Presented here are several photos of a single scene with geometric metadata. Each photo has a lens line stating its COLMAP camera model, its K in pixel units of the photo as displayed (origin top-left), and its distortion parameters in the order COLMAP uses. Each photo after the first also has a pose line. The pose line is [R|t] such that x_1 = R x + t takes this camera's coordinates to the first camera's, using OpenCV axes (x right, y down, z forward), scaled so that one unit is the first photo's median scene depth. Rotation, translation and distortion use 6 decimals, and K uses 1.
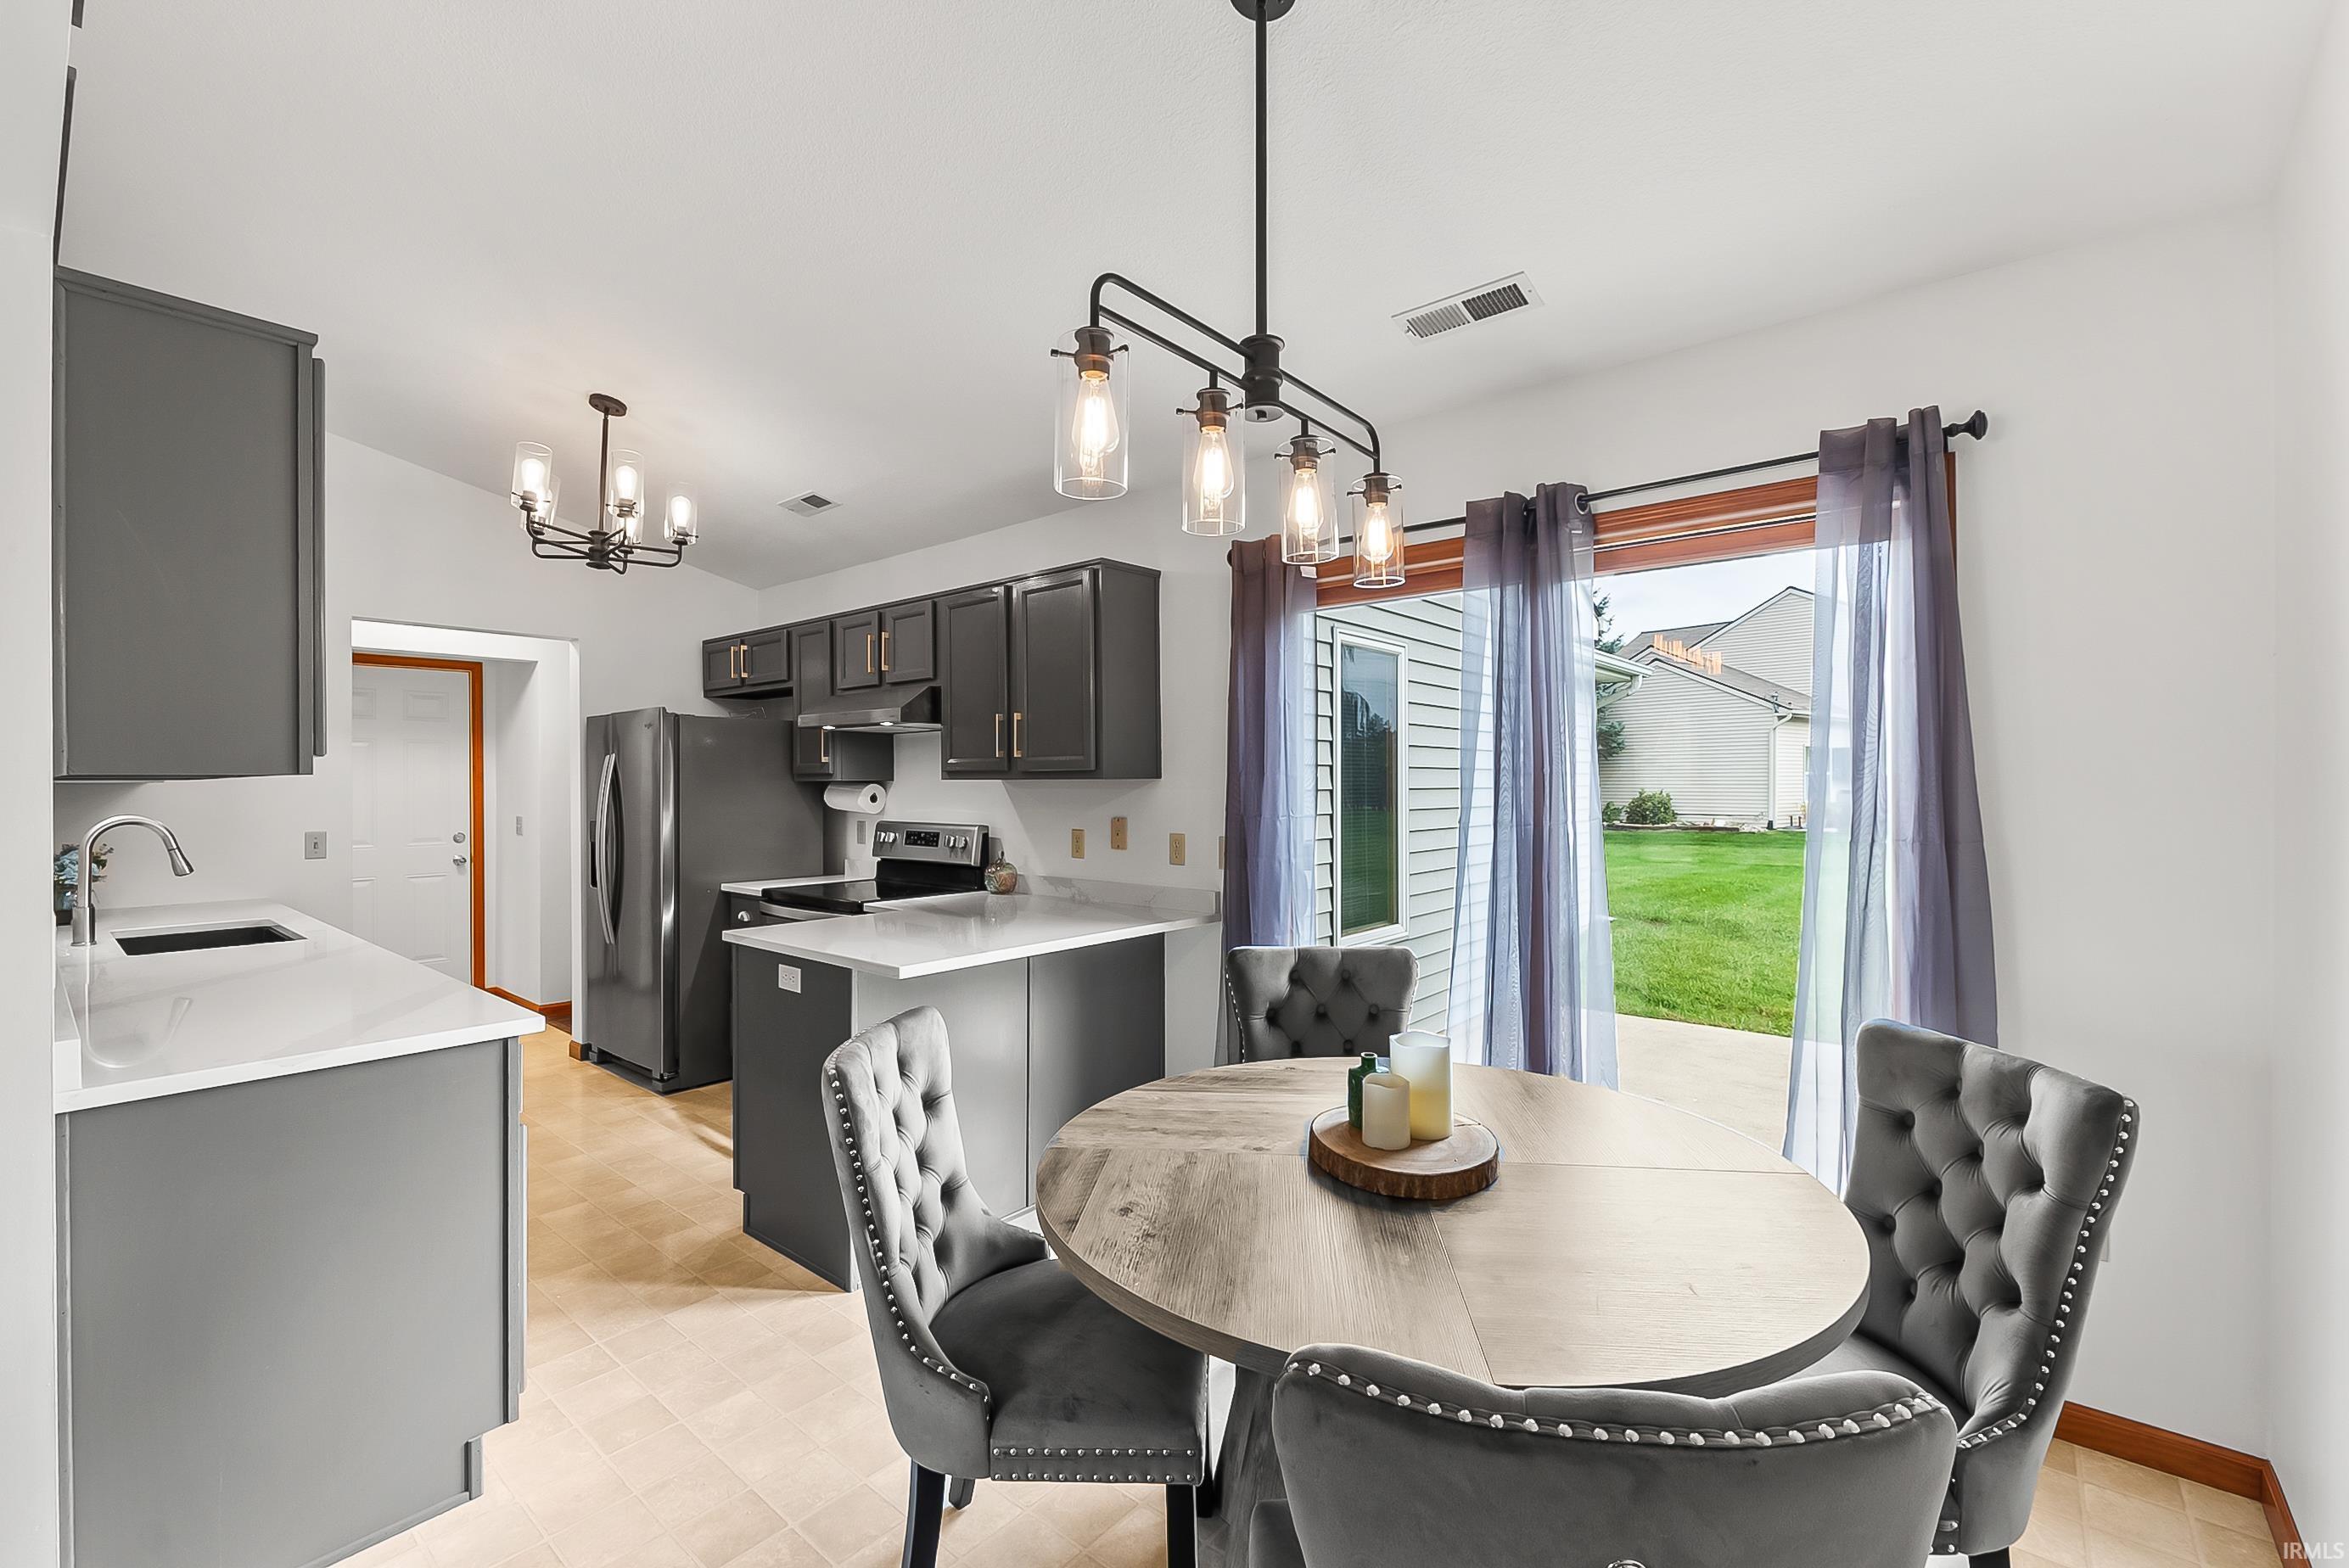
lens RADIAL K [[982.7, 0, 1163.6], [0, 982.7, 782.5], [0, 0, 1]] dist [-0.002903, -0.000209]
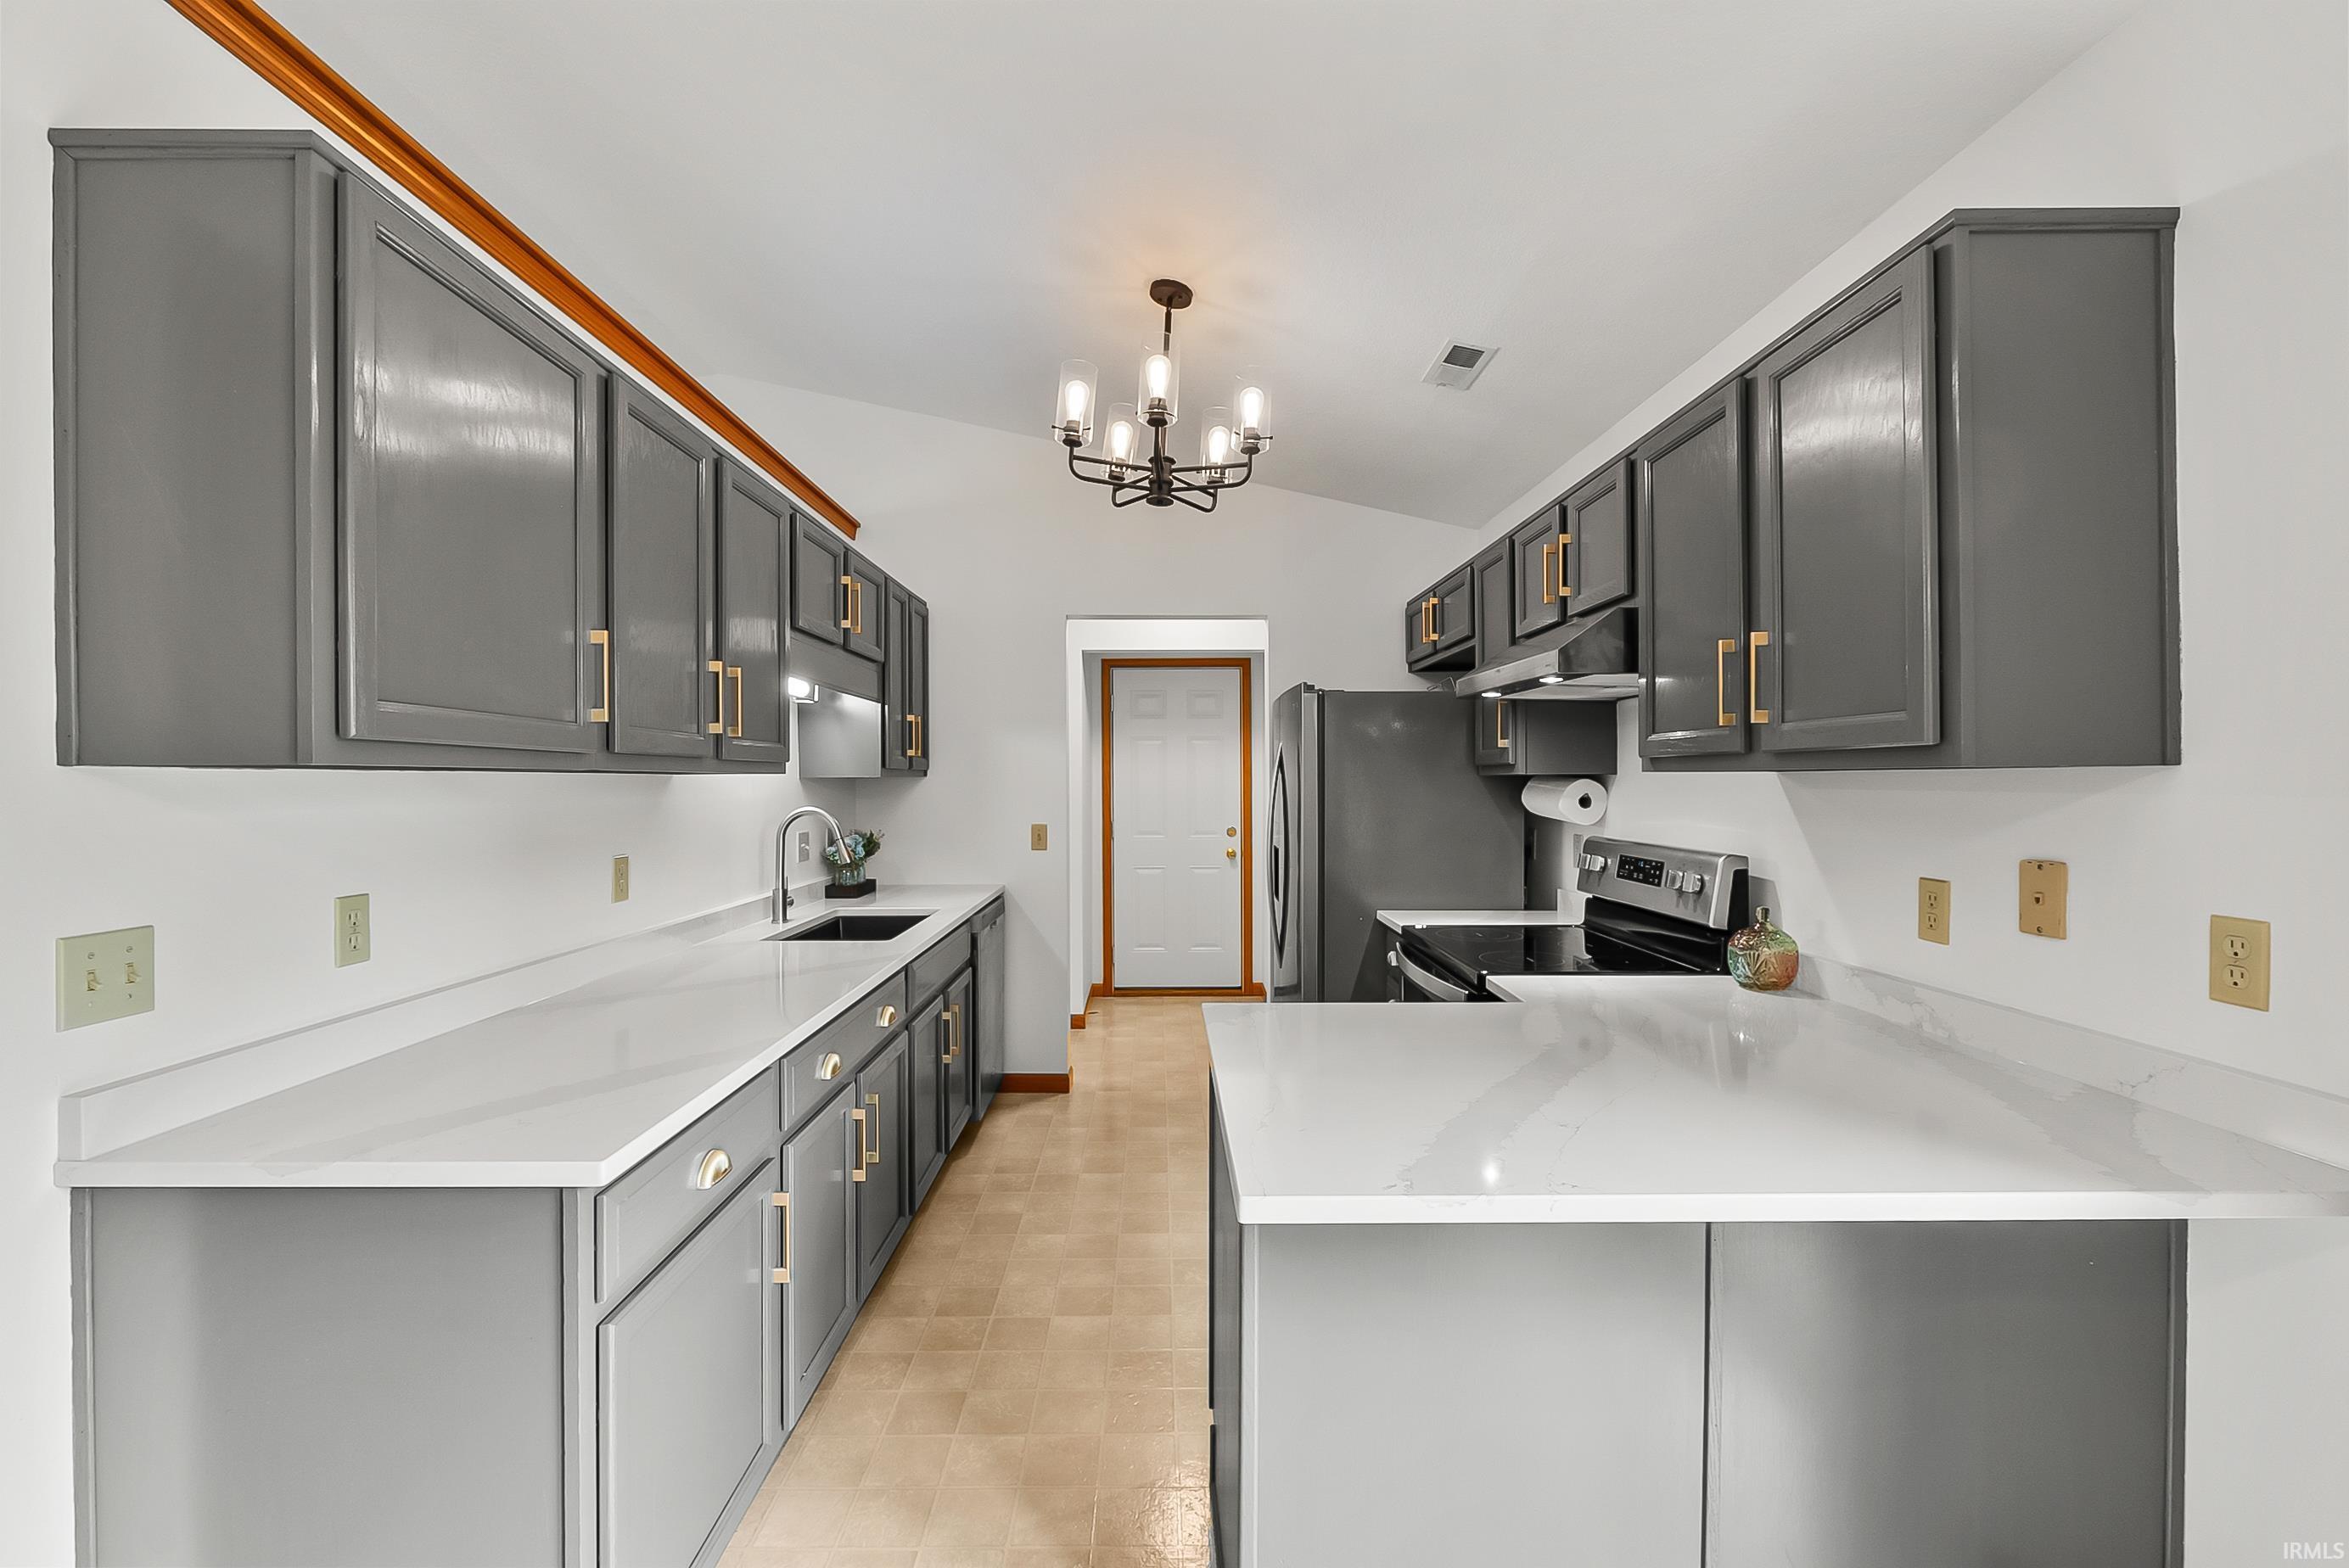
lens RADIAL K [[989.4, 0, 1171.6], [0, 989.4, 782.8], [0, 0, 1]] dist [-0.003480, -0.000324]
pose [[0.655972, 0.003901, -0.754775, 0.023664], [-0.000390, 0.999988, 0.004830, 0.000761], [0.754785, -0.002874, 0.655966, 0.384843]]
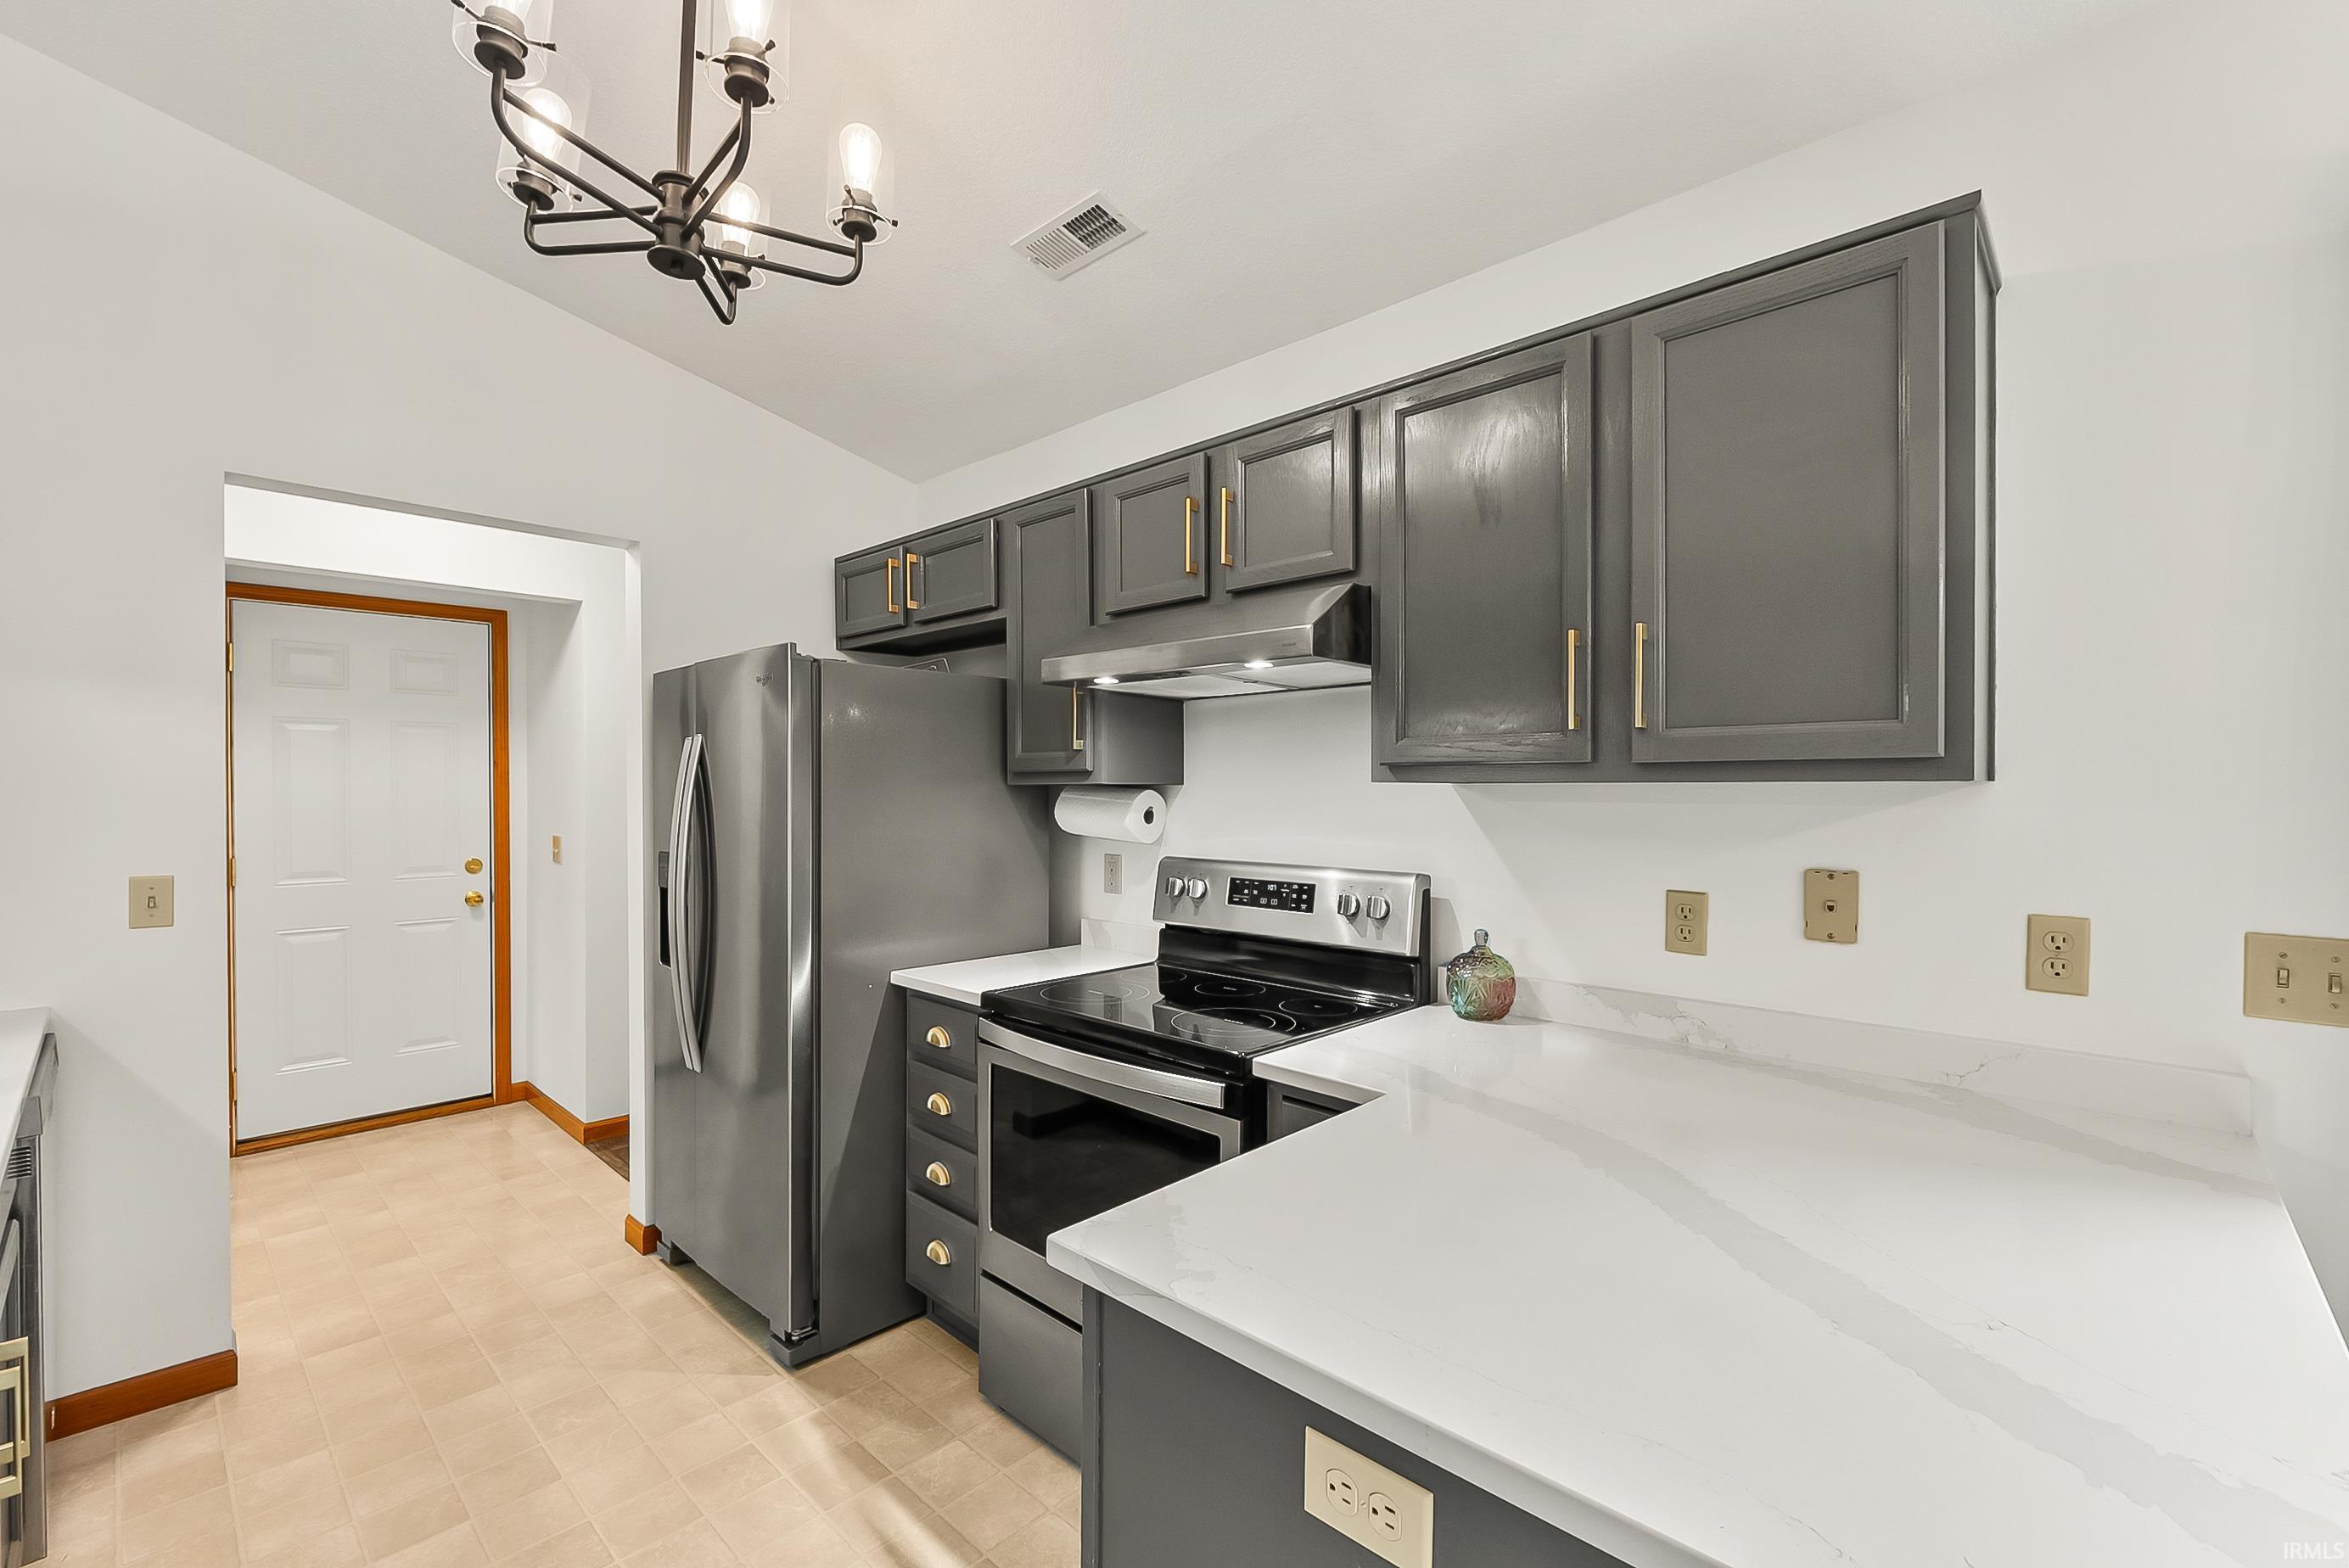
lens RADIAL K [[988.1, 0, 1165.0], [0, 988.1, 796.5], [0, 0, 1]] dist [-0.002143, -0.000225]
pose [[0.998385, 0.004908, -0.056591, -0.272270], [-0.004481, 0.999961, 0.007665, 0.000879], [0.056627, -0.007399, 0.998368, 0.468480]]
